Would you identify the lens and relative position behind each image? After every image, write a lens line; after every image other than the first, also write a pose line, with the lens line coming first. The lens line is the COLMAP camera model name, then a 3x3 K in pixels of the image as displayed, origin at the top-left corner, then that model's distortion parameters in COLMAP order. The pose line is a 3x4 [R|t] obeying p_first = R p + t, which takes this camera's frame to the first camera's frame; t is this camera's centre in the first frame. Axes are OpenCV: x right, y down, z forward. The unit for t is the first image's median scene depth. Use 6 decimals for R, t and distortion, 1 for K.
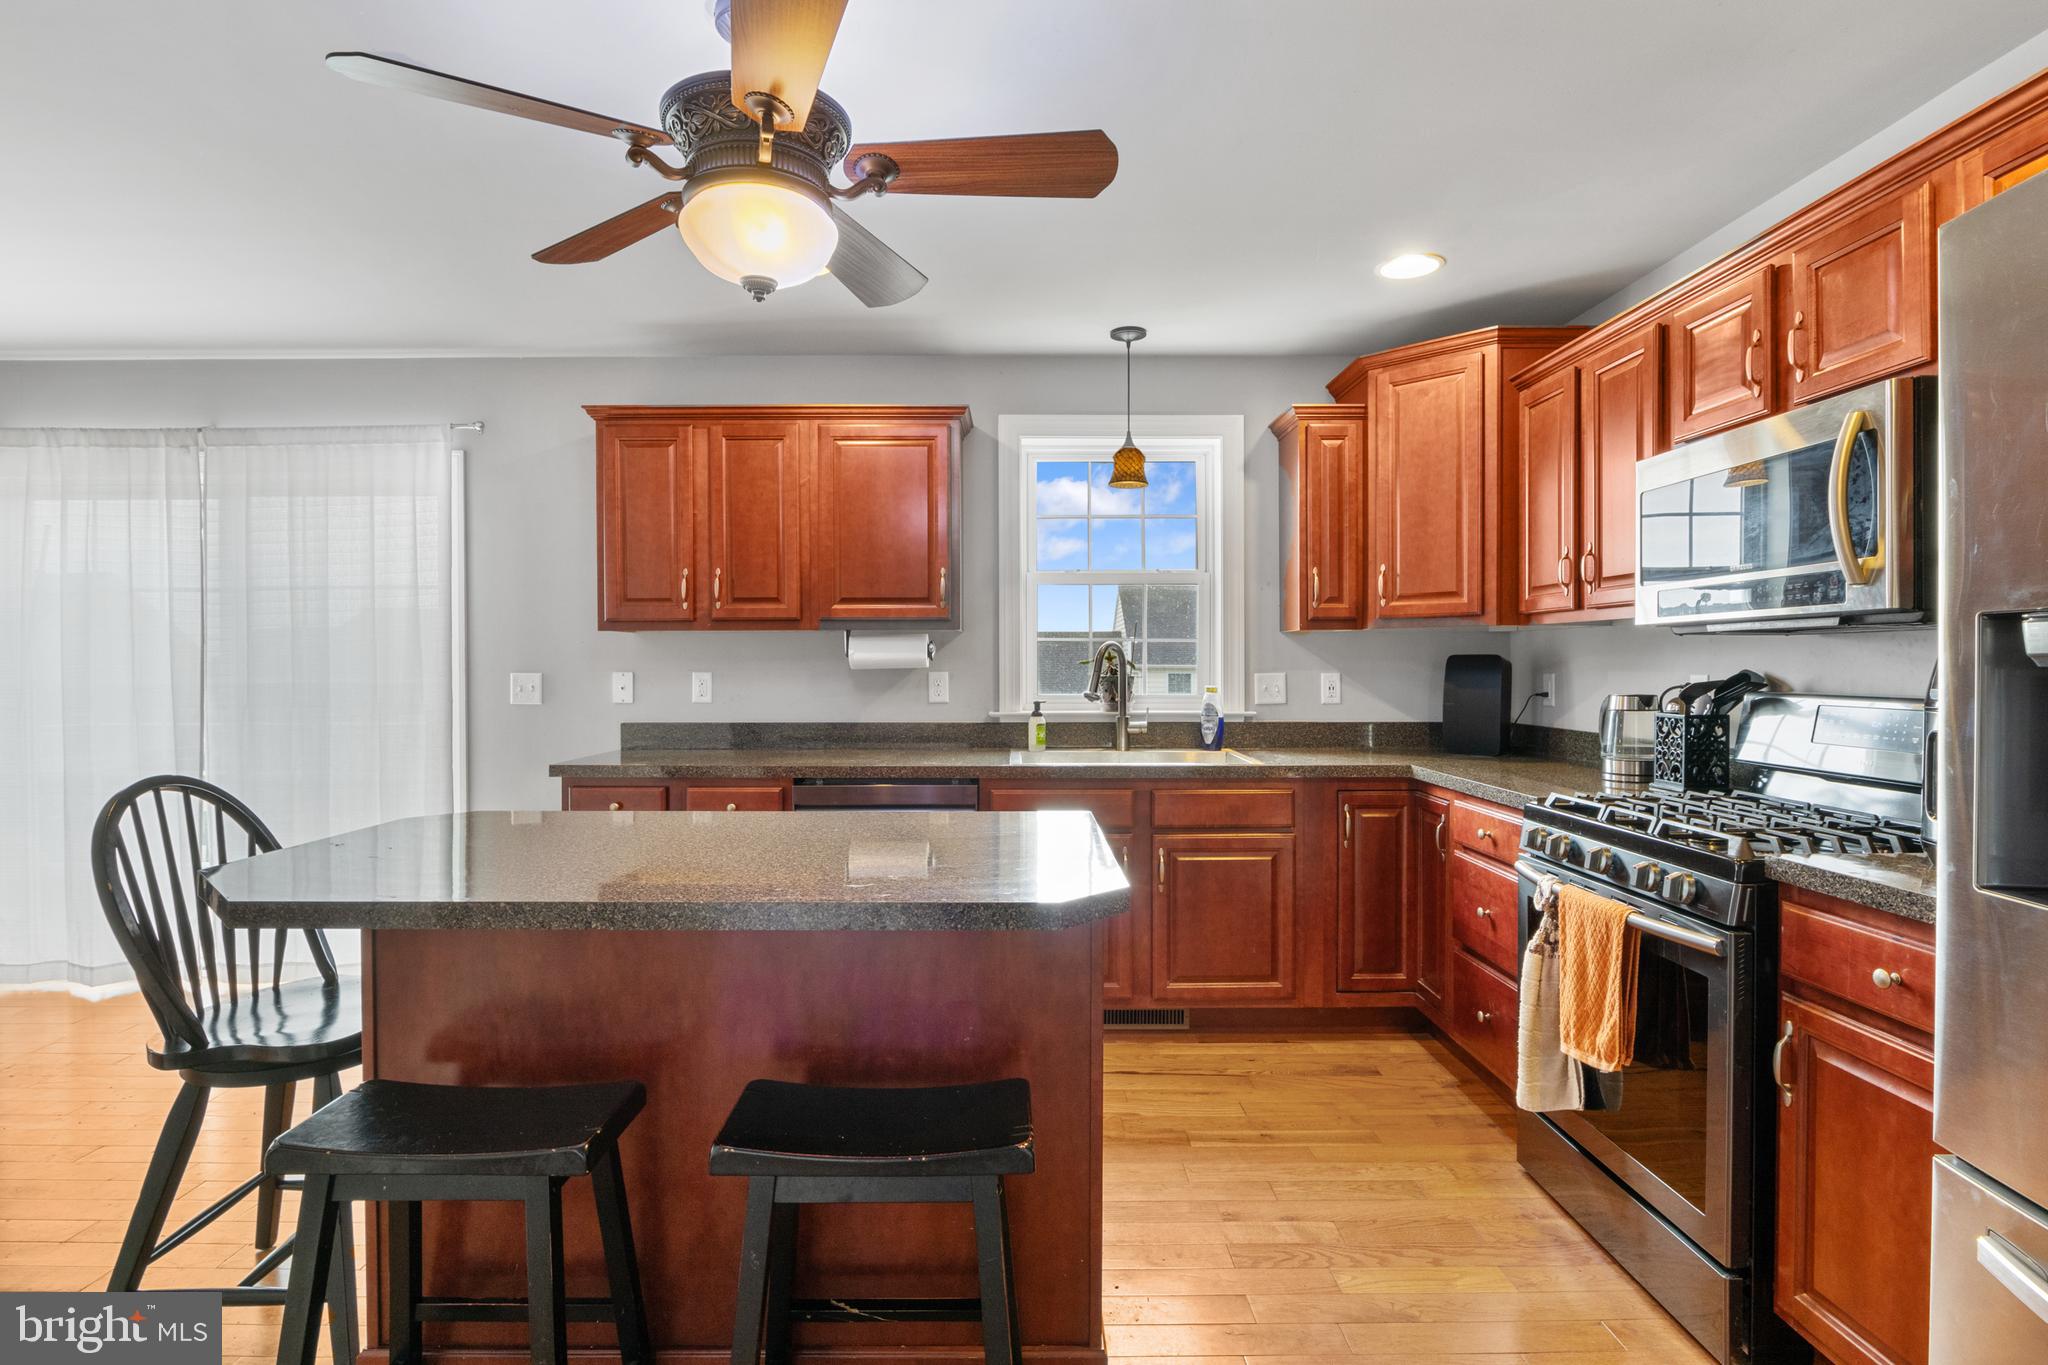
lens RADIAL K [[1037.2, 0, 1020.4], [0, 1037.2, 678.6], [0, 0, 1]] dist [-0.015274, 0.004528]
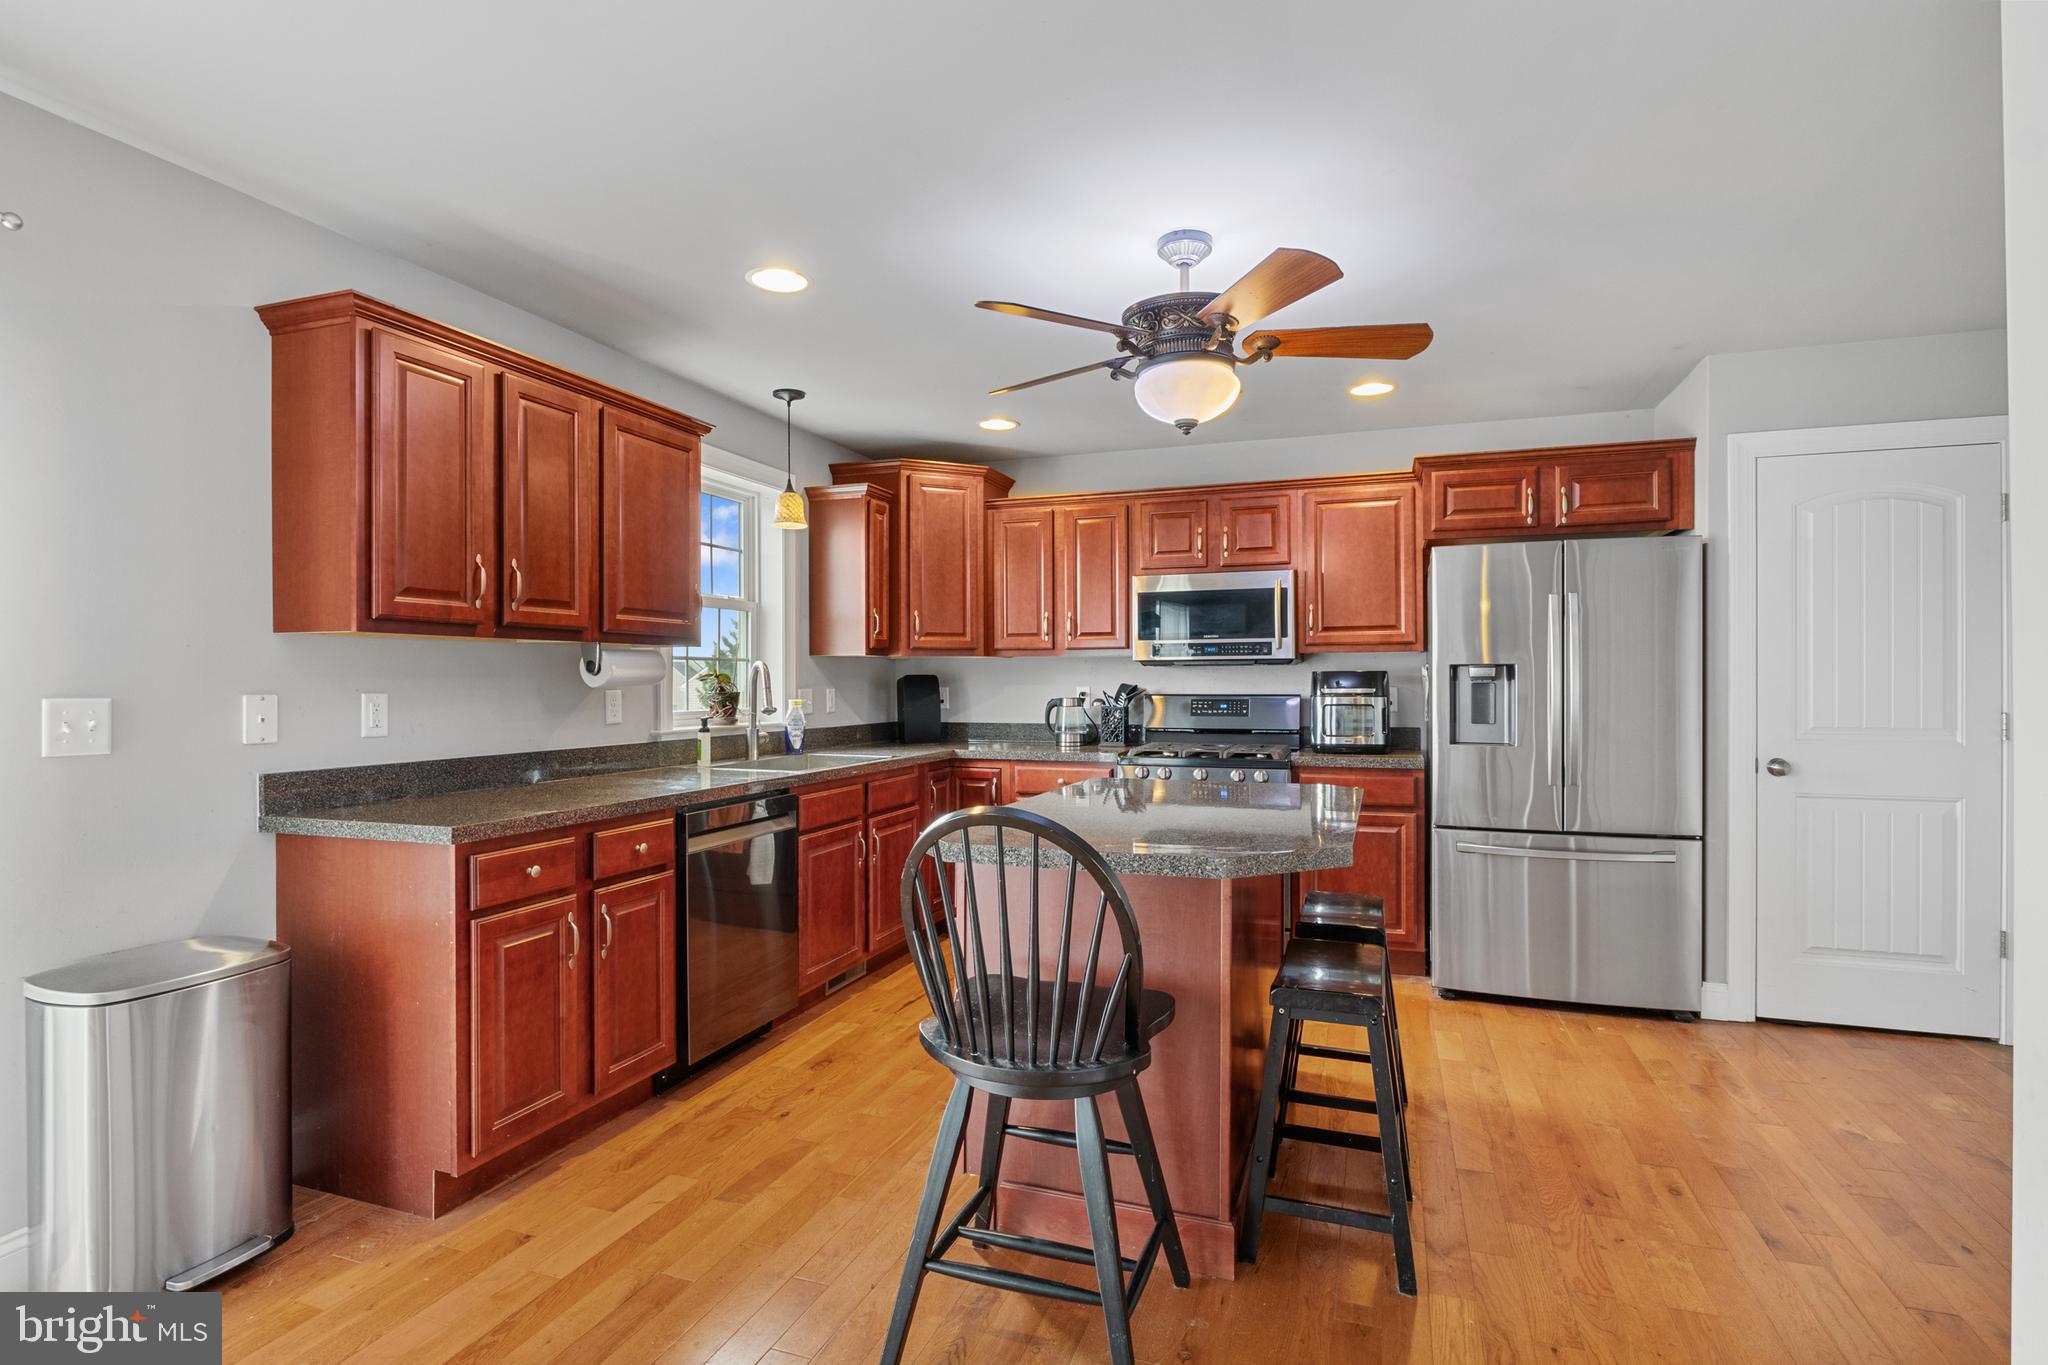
lens RADIAL K [[1037.2, 0, 1018.9], [0, 1037.2, 680.3], [0, 0, 1]] dist [-0.015274, 0.004528]
pose [[0.338022, 0.000366, 0.941138, -0.963739], [0.016557, 0.999843, -0.006335, -0.003991], [-0.940993, 0.017724, 0.337962, 0.405297]]
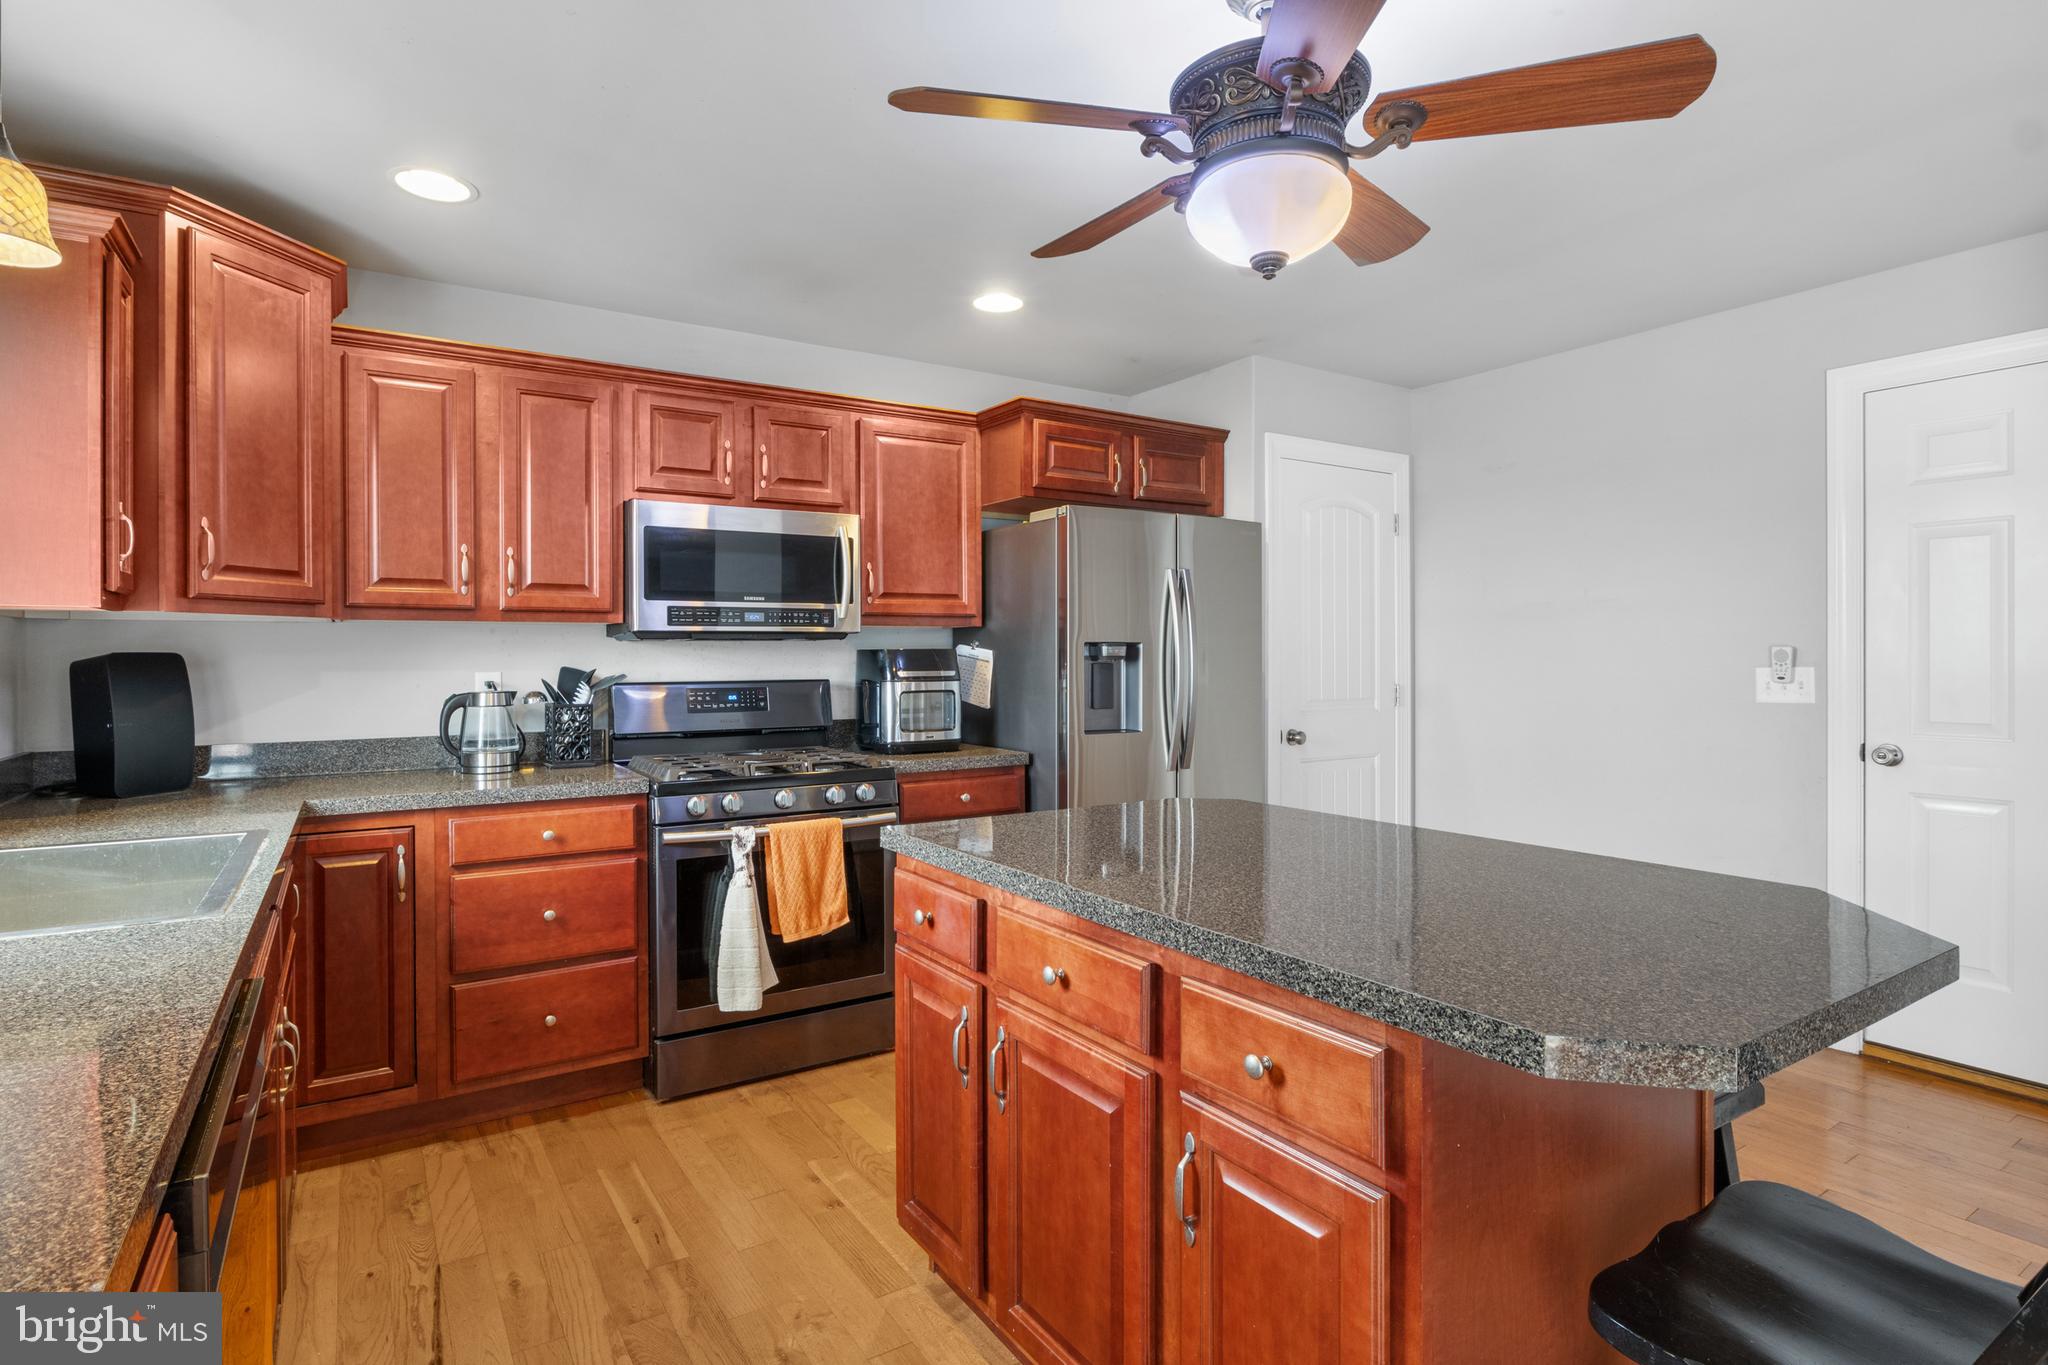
lens RADIAL K [[1037.2, 0, 1036.6], [0, 1037.2, 663.8], [0, 0, 1]] dist [-0.015274, 0.004528]
pose [[-0.548498, -0.005428, 0.836134, -0.520674], [0.016280, 0.999720, 0.017170, -0.018653], [-0.835994, 0.023029, -0.548256, 0.948006]]
